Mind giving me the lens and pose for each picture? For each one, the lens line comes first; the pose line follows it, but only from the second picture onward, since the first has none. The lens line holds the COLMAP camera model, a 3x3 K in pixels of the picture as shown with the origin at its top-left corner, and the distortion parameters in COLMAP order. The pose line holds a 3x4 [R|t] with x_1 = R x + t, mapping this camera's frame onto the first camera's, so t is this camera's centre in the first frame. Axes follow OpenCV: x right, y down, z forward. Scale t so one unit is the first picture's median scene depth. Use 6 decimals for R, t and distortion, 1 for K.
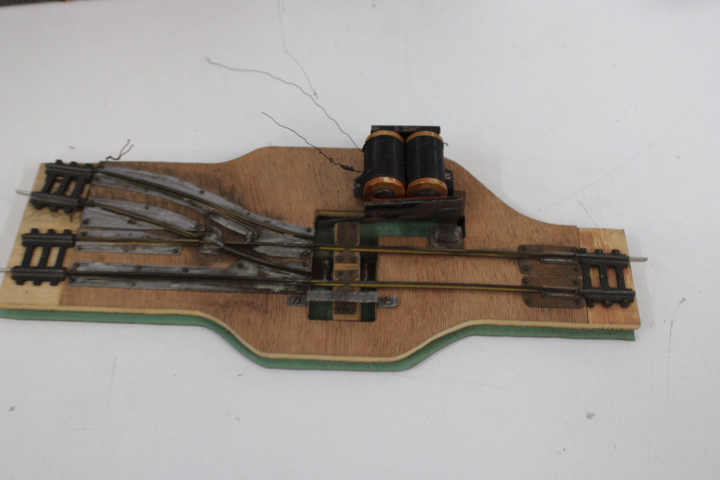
lens RADIAL K [[788.5, 0, 360.0], [0, 788.5, 240.0], [0, 0, 1]] dist [-0.126121, 0.150611]
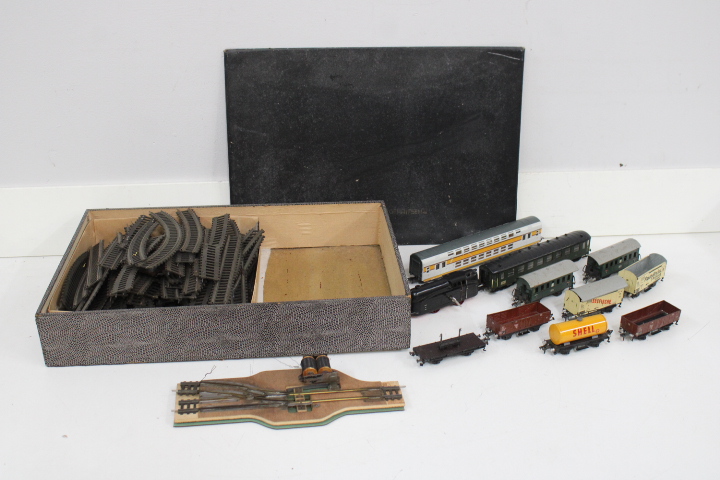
lens RADIAL K [[865.2, 0, 360.0], [0, 865.2, 240.0], [0, 0, 1]] dist [-0.062825, 0.010658]
pose [[0.985444, -0.069753, 0.155032, -0.242612], [0.141950, 0.839424, -0.524612, 1.198753], [-0.093544, 0.538983, 0.837106, -1.891879]]
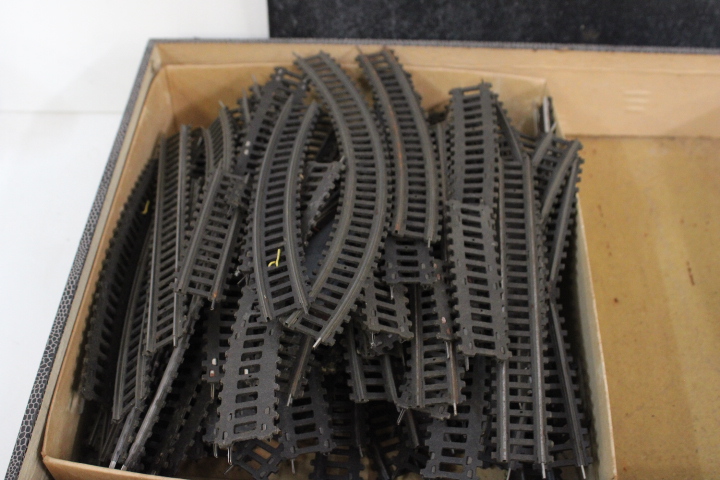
lens RADIAL K [[788.5, 0, 360.0], [0, 788.5, 240.0], [0, 0, 1]] dist [-0.126121, 0.150611]
pose [[0.998304, -0.042944, 0.039296, -0.522766], [0.048015, 0.989150, -0.138838, -0.572618], [-0.032907, 0.140490, 0.989535, 0.004528]]
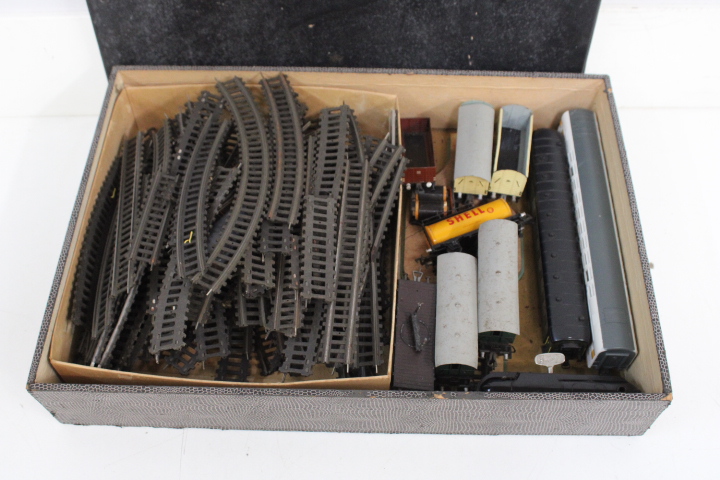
lens RADIAL K [[788.5, 0, 360.0], [0, 788.5, 240.0], [0, 0, 1]] dist [-0.126121, 0.150611]
pose [[0.998434, -0.048532, 0.027820, -0.257936], [0.049048, 0.998631, -0.018178, -0.652858], [-0.026900, 0.019514, 0.999448, -0.686556]]
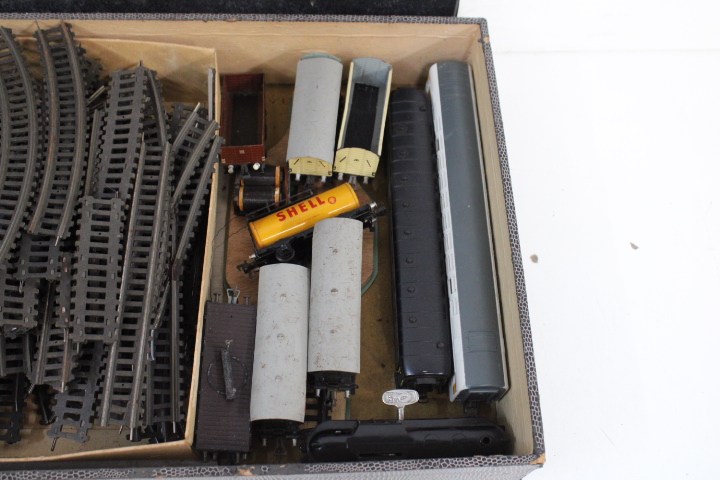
lens RADIAL K [[788.5, 0, 360.0], [0, 788.5, 240.0], [0, 0, 1]] dist [-0.126121, 0.150611]
pose [[0.990259, -0.080672, 0.113490, 0.010628], [0.066942, 0.990516, 0.119987, -0.862359], [-0.122094, -0.111221, 0.986267, -0.261661]]
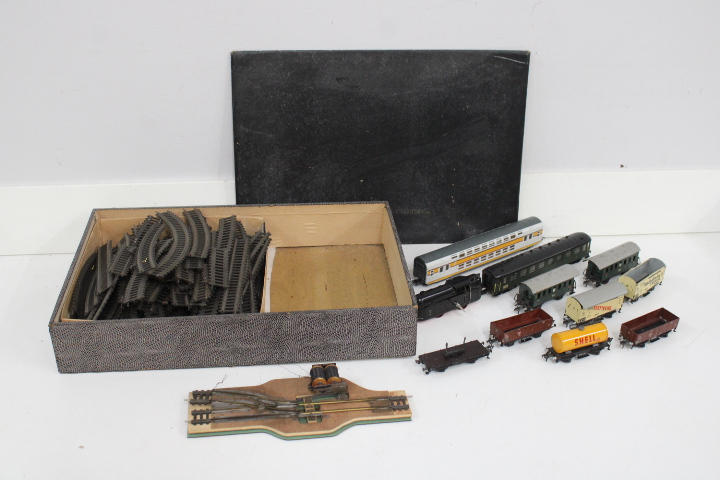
lens RADIAL K [[865.2, 0, 360.0], [0, 865.2, 240.0], [0, 0, 1]] dist [-0.062825, 0.010658]
pose [[0.983697, -0.069755, 0.165752, -0.315457], [0.142270, 0.865630, -0.480046, 1.036452], [-0.109994, 0.495802, 0.861442, -2.036247]]
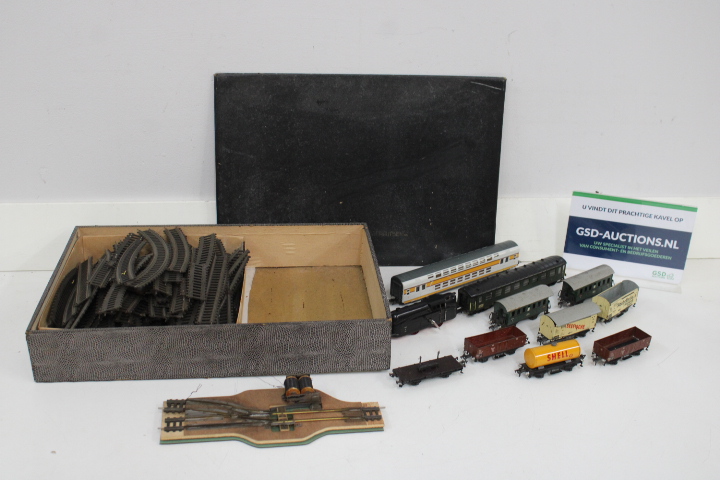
lens RADIAL K [[865.2, 0, 360.0], [0, 865.2, 240.0], [0, 0, 1]] dist [-0.062825, 0.010658]
pose [[0.982528, -0.049136, 0.179513, -0.274772], [0.138417, 0.837695, -0.528306, 1.197092], [-0.124418, 0.543923, 0.829860, -2.018068]]
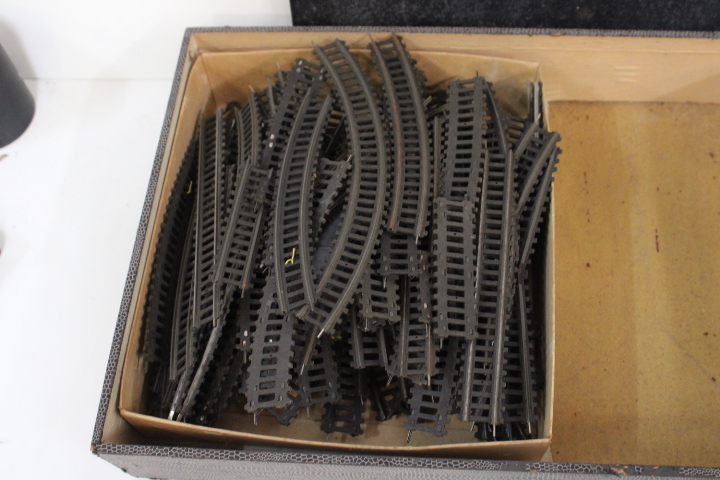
lens RADIAL K [[788.5, 0, 360.0], [0, 788.5, 240.0], [0, 0, 1]] dist [-0.126121, 0.150611]
pose [[0.998093, -0.041958, -0.045270, -0.410725], [0.044668, 0.997161, 0.060622, -0.820808], [0.042597, -0.062528, 0.997134, -0.276911]]
